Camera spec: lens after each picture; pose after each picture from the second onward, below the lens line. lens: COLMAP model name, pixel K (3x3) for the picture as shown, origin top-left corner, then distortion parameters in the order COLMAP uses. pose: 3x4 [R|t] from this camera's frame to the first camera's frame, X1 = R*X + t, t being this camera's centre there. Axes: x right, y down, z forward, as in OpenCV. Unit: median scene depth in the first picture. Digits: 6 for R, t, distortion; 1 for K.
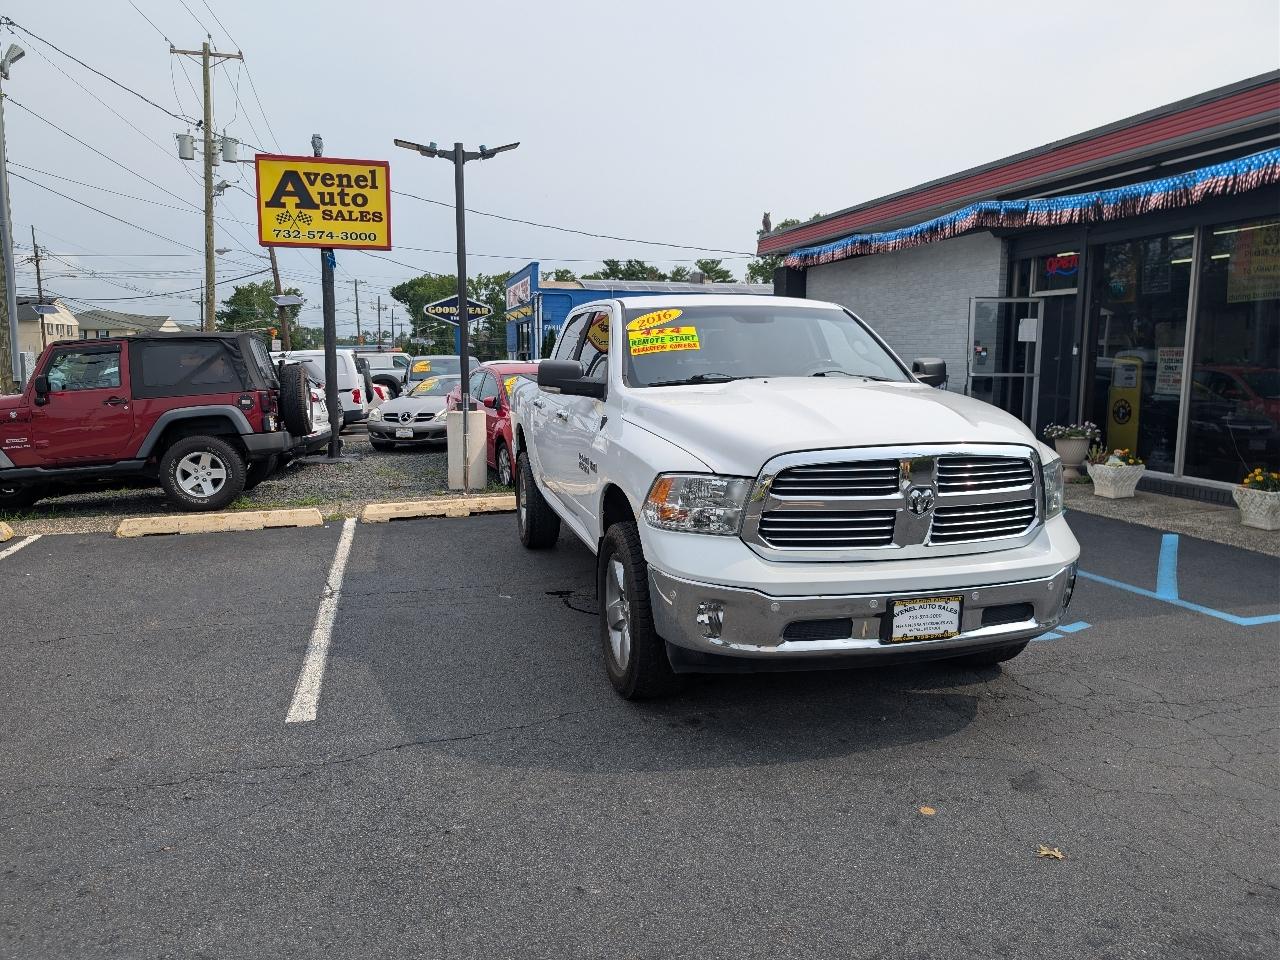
lens RADIAL K [[920.4, 0, 640.0], [0, 920.4, 480.0], [0, 0, 1]] dist [0.025559, -0.023341]
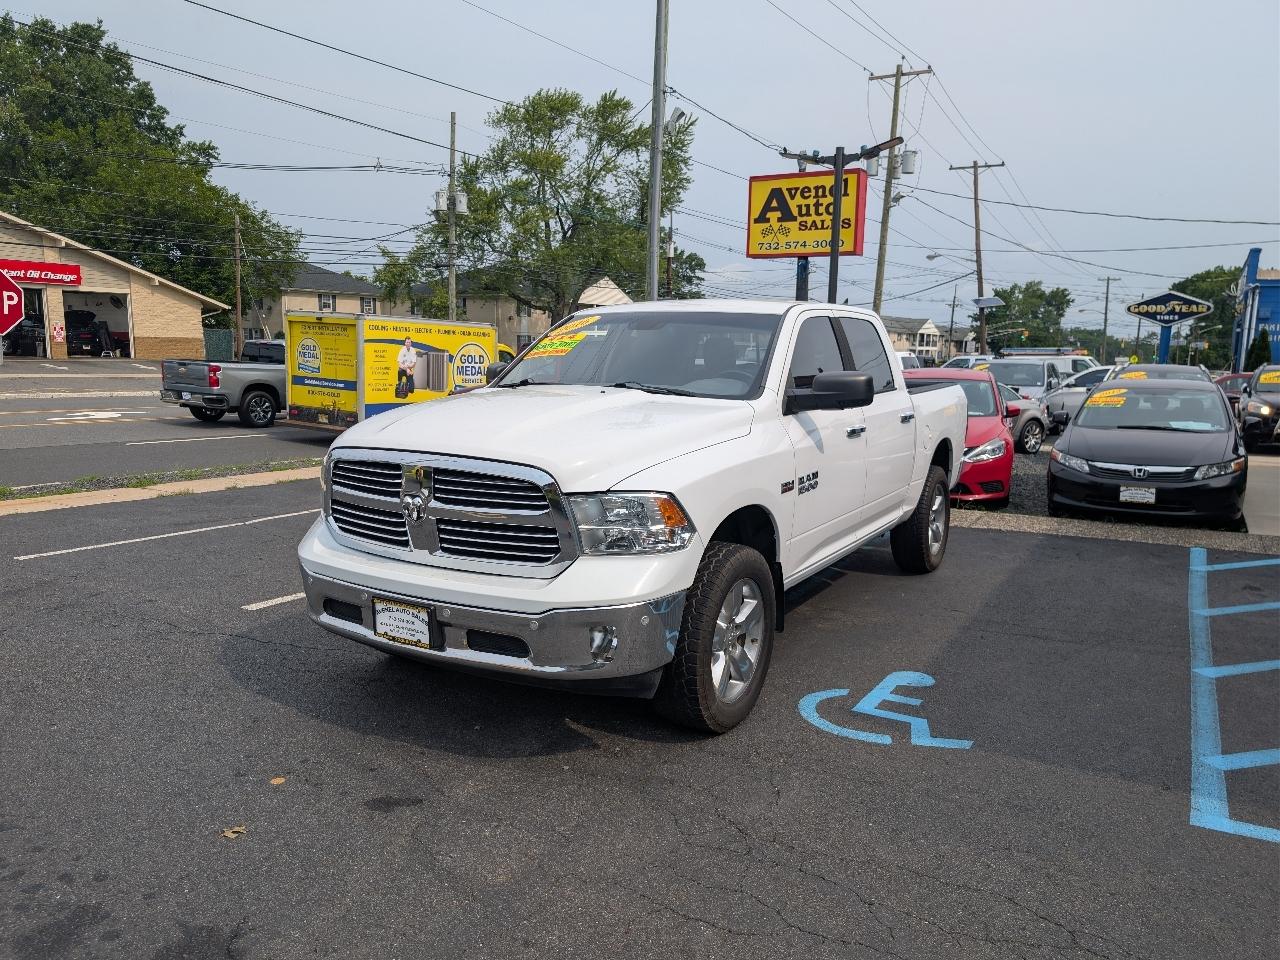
lens RADIAL K [[925.1, 0, 645.2], [0, 925.1, 483.6], [0, 0, 1]] dist [0.005949, 0.001335]
pose [[0.706577, 0.114972, -0.698234, 0.393366], [-0.113233, 0.992368, 0.048818, -0.027104], [0.698518, 0.044570, 0.714203, 0.148576]]
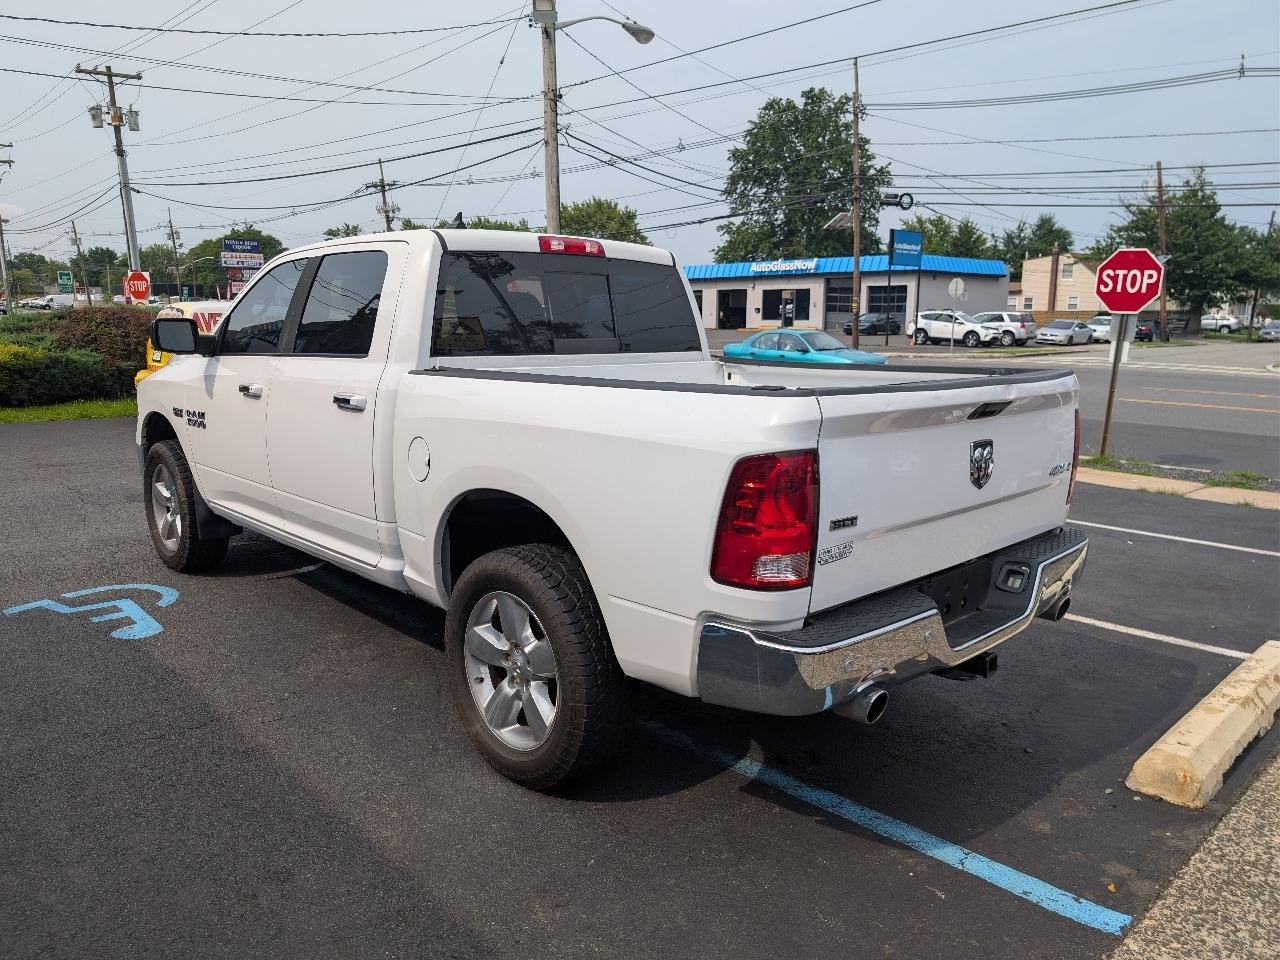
lens RADIAL K [[921.3, 0, 632.7], [0, 921.3, 481.3], [0, 0, 1]] dist [0.006918, -0.000140]
pose [[-0.874614, 0.078772, -0.478378, 0.184444], [-0.073064, 0.954028, 0.290676, -0.137983], [0.479283, 0.289181, -0.828651, 1.006133]]
